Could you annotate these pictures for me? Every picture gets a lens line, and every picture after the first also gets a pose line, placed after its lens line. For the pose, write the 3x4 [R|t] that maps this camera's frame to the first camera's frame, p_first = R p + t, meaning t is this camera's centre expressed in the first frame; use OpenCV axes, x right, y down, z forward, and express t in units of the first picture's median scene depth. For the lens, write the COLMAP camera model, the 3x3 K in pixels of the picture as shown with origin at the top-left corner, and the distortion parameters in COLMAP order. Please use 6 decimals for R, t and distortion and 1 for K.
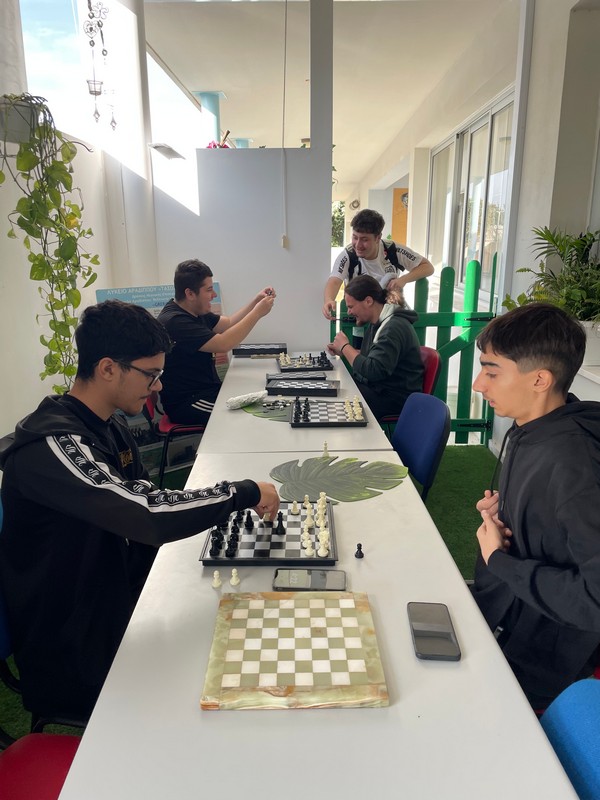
lens RADIAL K [[623.4, 0, 300.0], [0, 623.4, 400.0], [0, 0, 1]] dist [-0.025673, -0.006127]
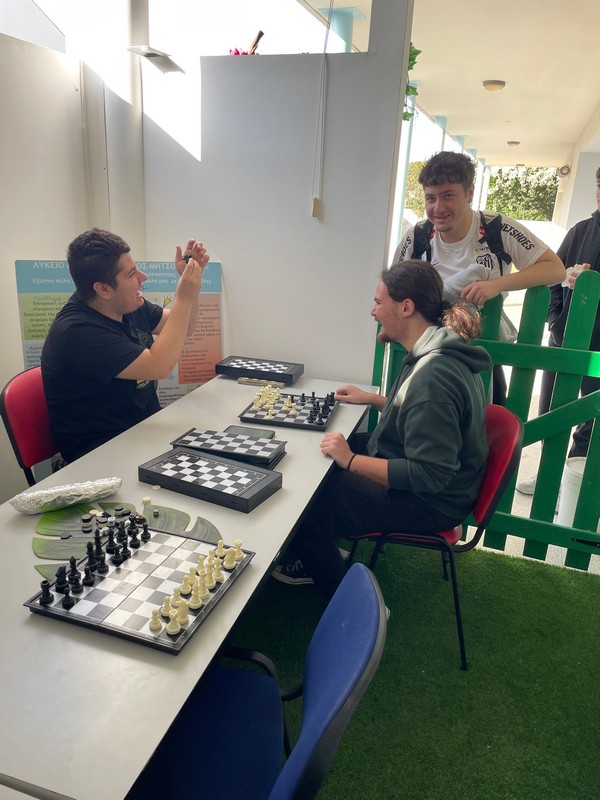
lens RADIAL K [[633.0, 0, 300.3], [0, 633.0, 380.9], [0, 0, 1]] dist [0.073816, -0.002237]
pose [[0.954055, 0.119678, -0.274694, 0.155345], [-0.115714, 0.992810, 0.030651, -0.089592], [0.276388, 0.002543, 0.961043, 0.347217]]
